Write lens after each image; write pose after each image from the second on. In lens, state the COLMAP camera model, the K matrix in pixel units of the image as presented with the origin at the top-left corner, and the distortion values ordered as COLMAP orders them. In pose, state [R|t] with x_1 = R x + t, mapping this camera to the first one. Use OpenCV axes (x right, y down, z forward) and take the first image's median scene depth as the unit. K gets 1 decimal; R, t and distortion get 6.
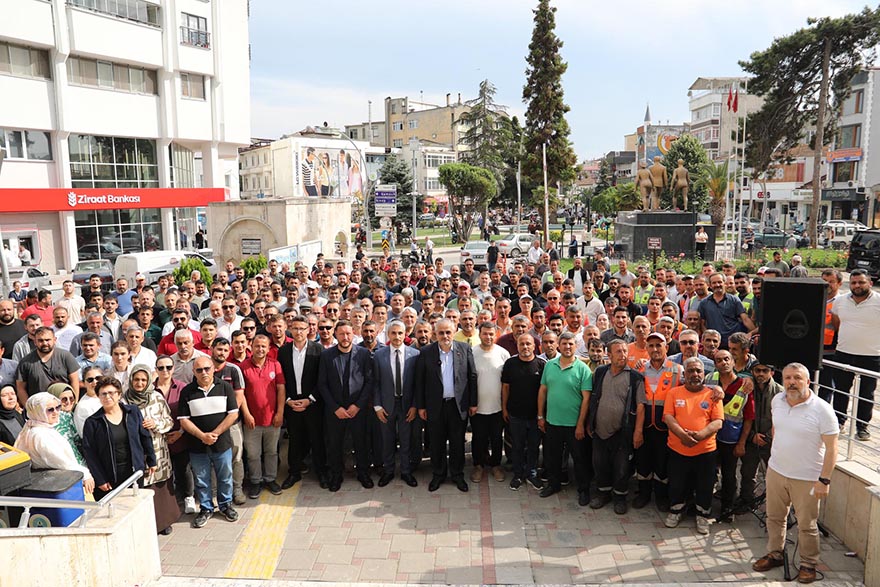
lens RADIAL K [[601.6, 0, 440.0], [0, 601.6, 293.5], [0, 0, 1]] dist [-0.039036, 0.000474]
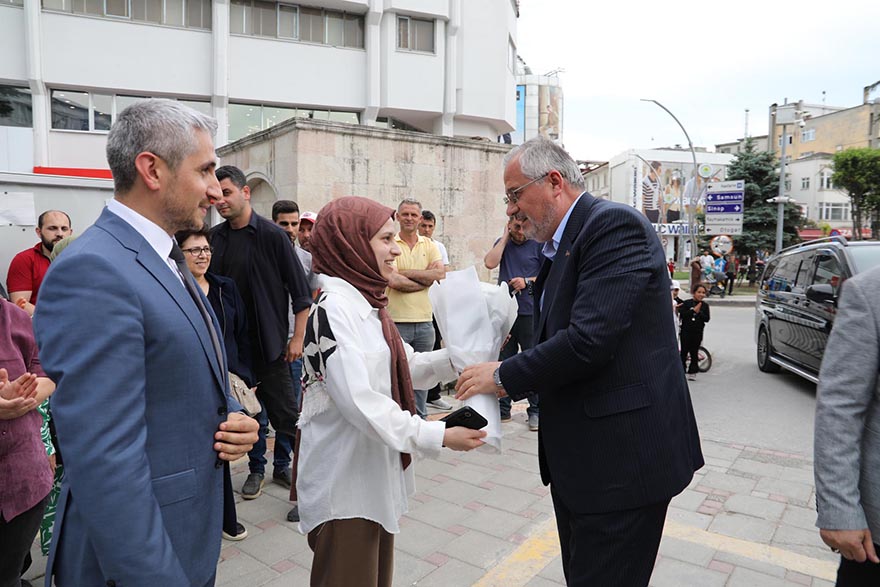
lens RADIAL K [[601.6, 0, 440.0], [0, 601.6, 293.5], [0, 0, 1]] dist [-0.039036, 0.000474]
pose [[0.823853, 0.069977, -0.562468, 0.014785], [-0.106947, 0.993716, -0.033016, -0.020166], [0.556623, 0.087355, 0.826160, 0.340475]]
